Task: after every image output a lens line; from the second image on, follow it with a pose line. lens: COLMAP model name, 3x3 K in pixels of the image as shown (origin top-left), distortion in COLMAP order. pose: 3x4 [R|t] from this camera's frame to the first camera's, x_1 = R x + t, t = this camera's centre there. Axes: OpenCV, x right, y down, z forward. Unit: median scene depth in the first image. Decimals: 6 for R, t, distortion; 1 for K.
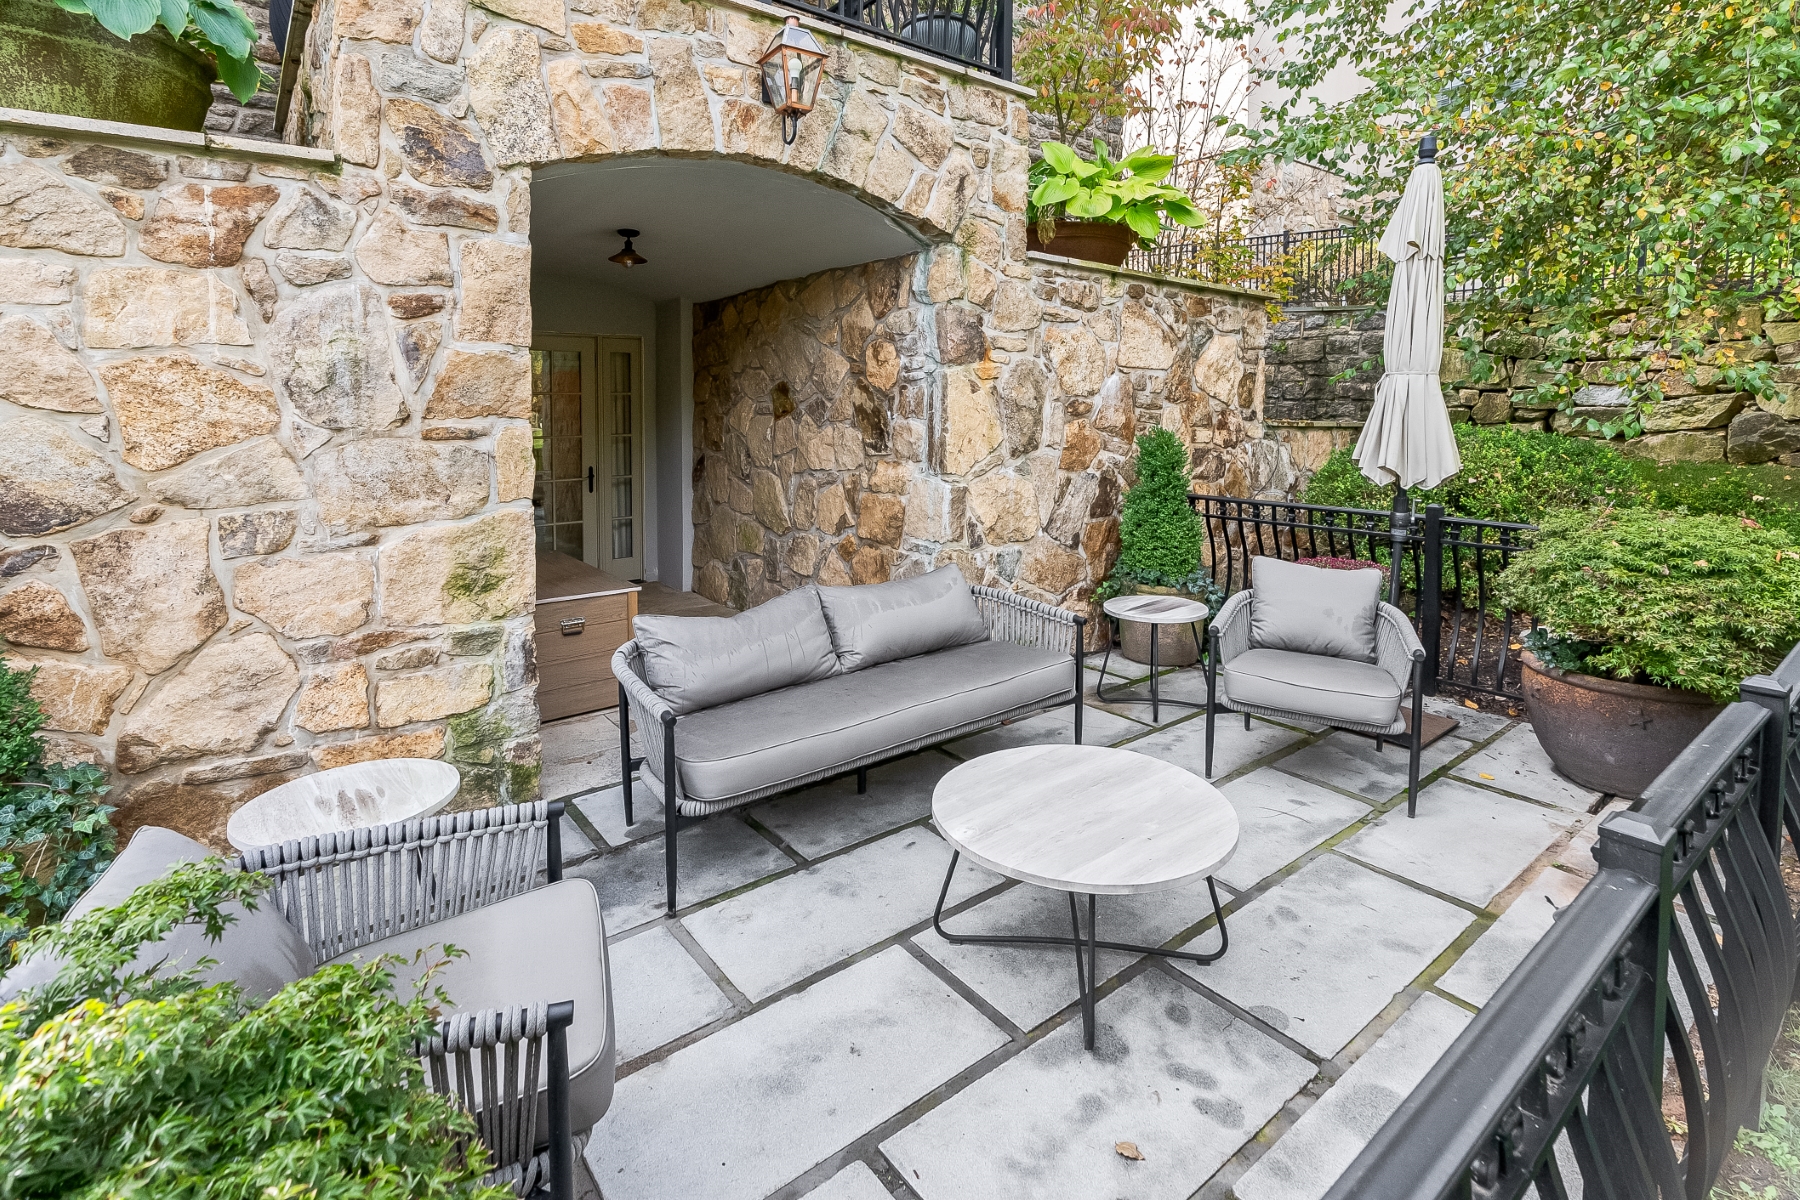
lens RADIAL K [[875.2, 0, 905.2], [0, 875.2, 464.8], [0, 0, 1]] dist [0.001341, 0.000429]
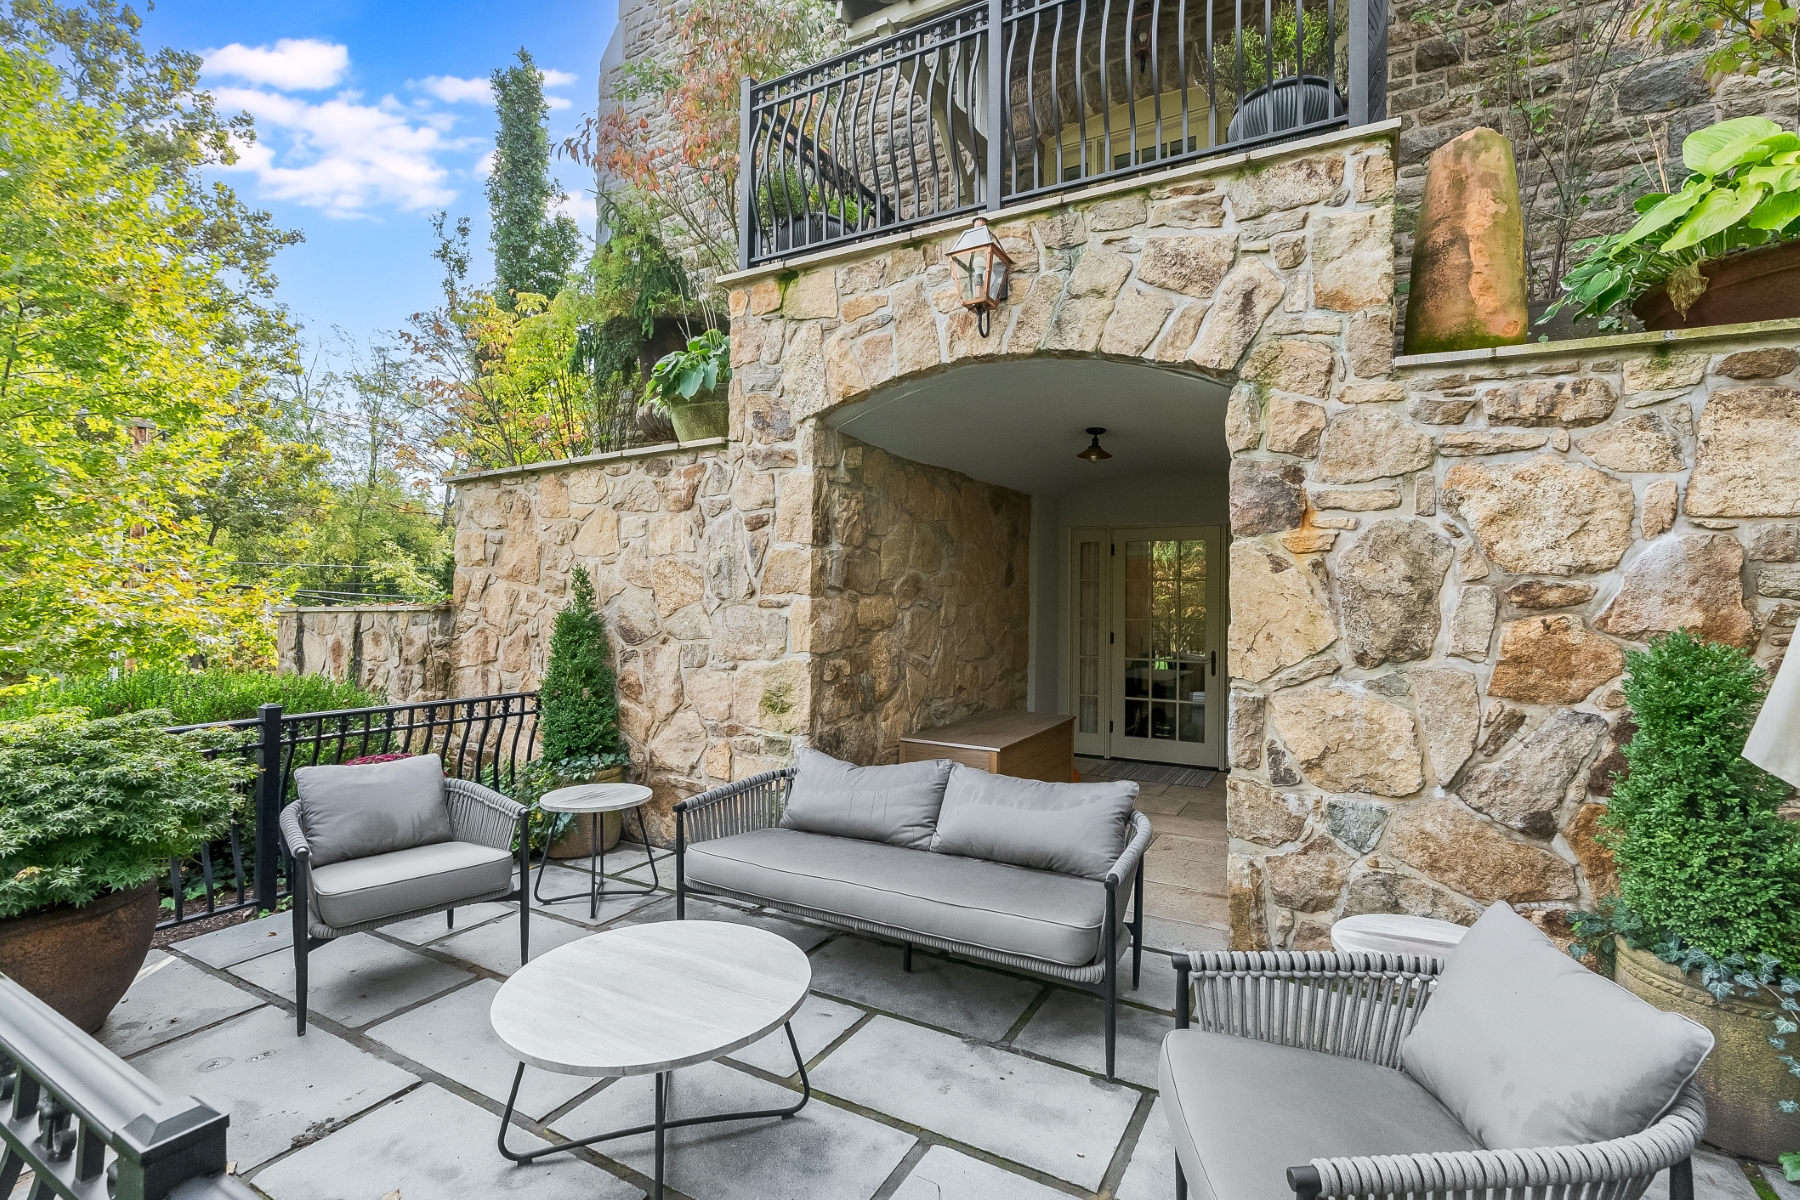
lens RADIAL K [[826.8, 0, 909.2], [0, 826.8, 604.0], [0, 0, 1]] dist [-0.001747, 0.000324]
pose [[0.385345, 0.019371, -0.922569, 0.762745], [-0.072766, 0.997304, -0.009453, -0.033083], [0.919899, 0.070774, 0.385716, 0.567929]]
